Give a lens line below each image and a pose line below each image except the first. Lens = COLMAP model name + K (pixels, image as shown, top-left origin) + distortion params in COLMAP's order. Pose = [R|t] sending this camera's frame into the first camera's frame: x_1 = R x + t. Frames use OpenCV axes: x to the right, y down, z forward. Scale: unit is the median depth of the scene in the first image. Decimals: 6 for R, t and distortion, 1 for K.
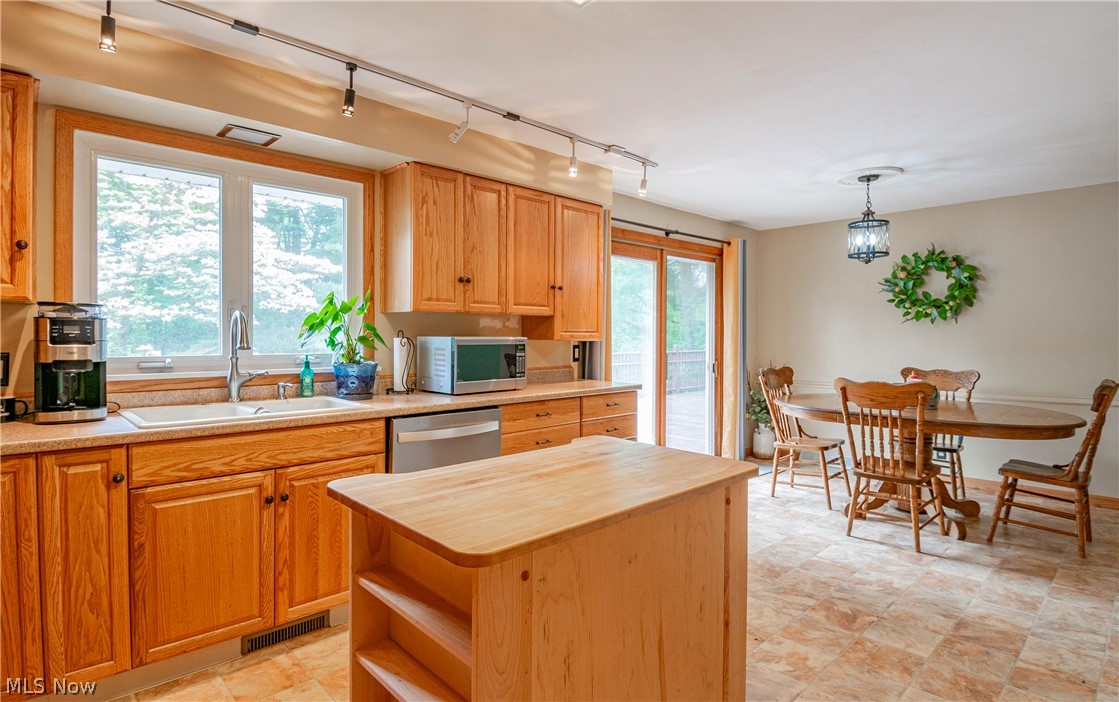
lens RADIAL K [[578.0, 0, 556.9], [0, 578.0, 356.2], [0, 0, 1]] dist [-0.017889, -0.002522]
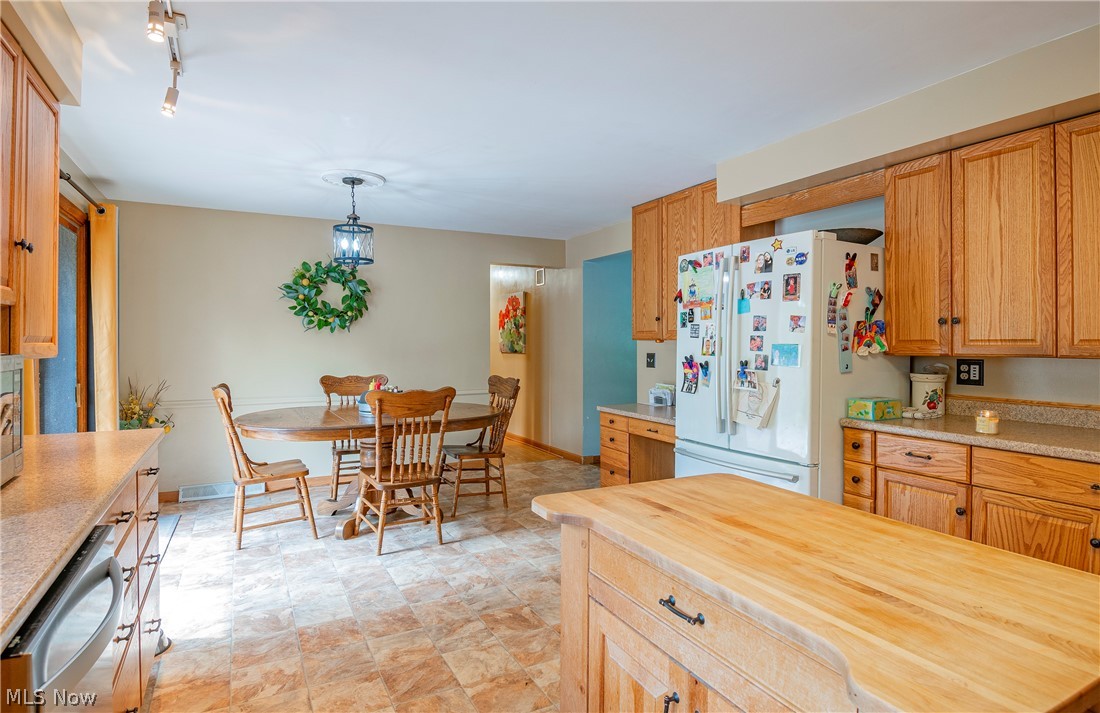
lens RADIAL K [[582.3, 0, 539.5], [0, 582.3, 355.0], [0, 0, 1]] dist [0.003468, -0.005451]
pose [[0.278200, -0.024884, 0.960201, -0.358089], [0.037840, 0.999172, 0.014931, -0.024587], [-0.959778, 0.032180, 0.278911, 0.493325]]
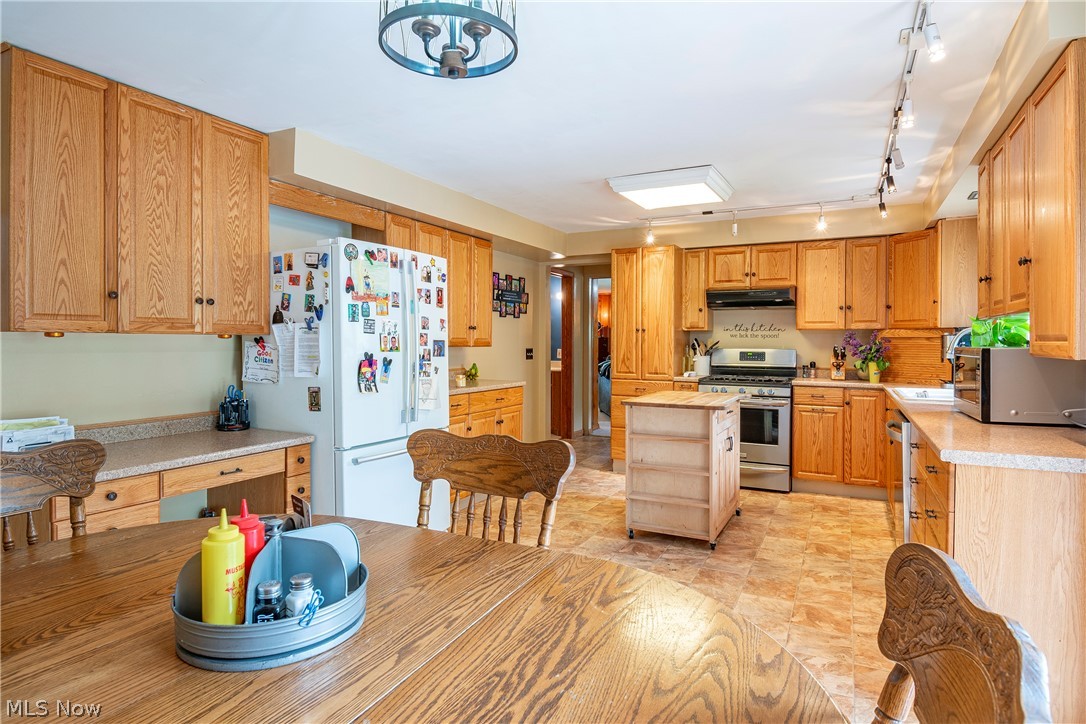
lens RADIAL K [[611.6, 0, 528.5], [0, 611.6, 337.8], [0, 0, 1]] dist [-0.004066, -0.000611]
pose [[-0.944938, -0.014699, -0.326920, 2.306043], [-0.027136, 0.999070, 0.033516, -0.113763], [0.326123, 0.040542, -0.944457, 2.962997]]
